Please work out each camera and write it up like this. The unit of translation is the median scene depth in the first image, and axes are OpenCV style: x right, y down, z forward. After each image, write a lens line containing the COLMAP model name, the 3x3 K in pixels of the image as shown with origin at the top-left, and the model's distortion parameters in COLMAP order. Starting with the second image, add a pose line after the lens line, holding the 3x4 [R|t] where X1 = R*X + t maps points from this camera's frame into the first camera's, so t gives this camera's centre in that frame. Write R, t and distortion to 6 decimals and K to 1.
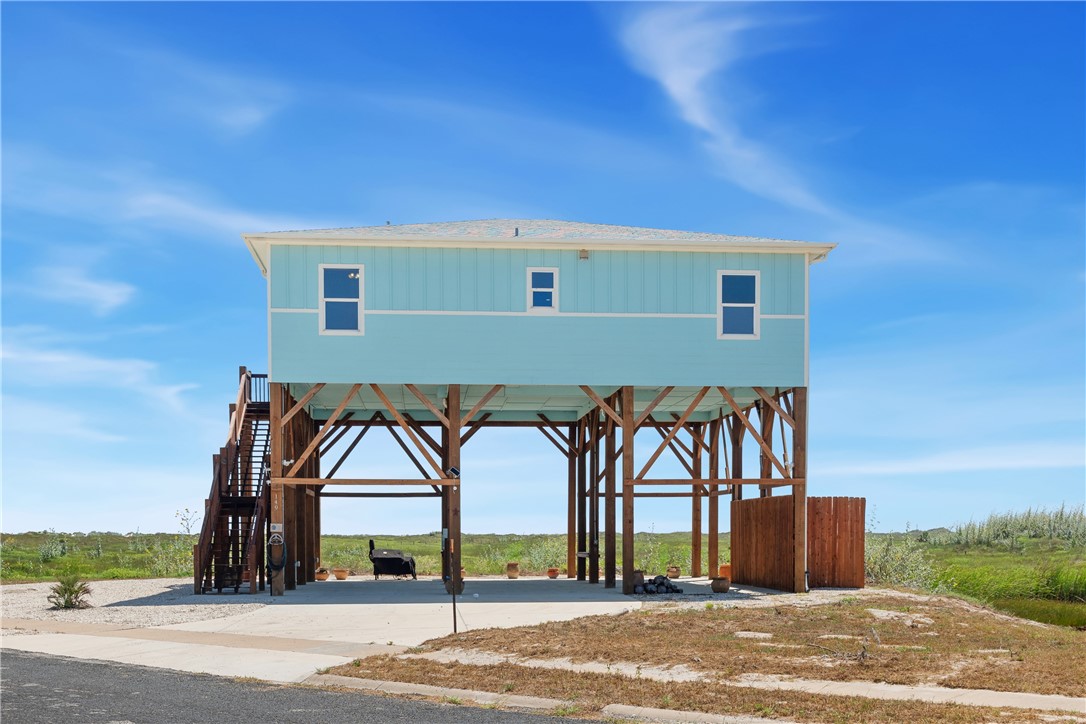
lens RADIAL K [[747.5, 0, 543.0], [0, 747.5, 362.0], [0, 0, 1]] dist [-0.001187, 0.000912]
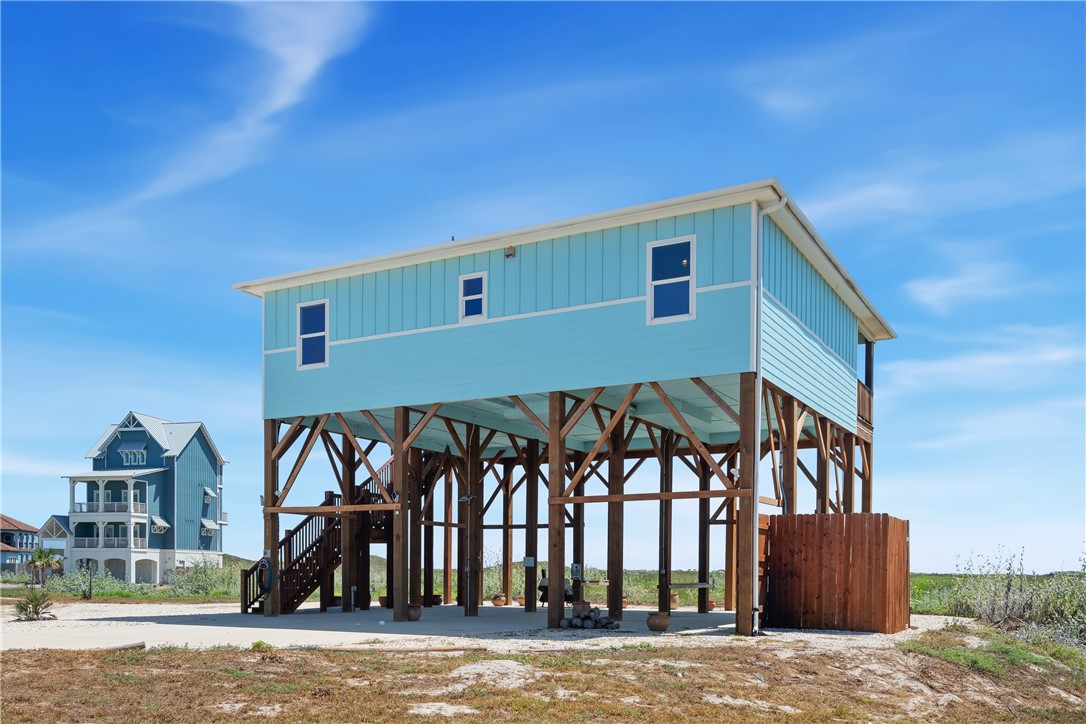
lens RADIAL K [[923.6, 0, 543.0], [0, 923.6, 316.2], [0, 0, 1]] dist [0.018647, 0.001436]
pose [[0.850688, -0.133707, -0.508382, 0.657296], [0.120978, 0.990948, -0.058189, 0.005147], [0.511561, -0.012003, 0.859163, 0.047993]]
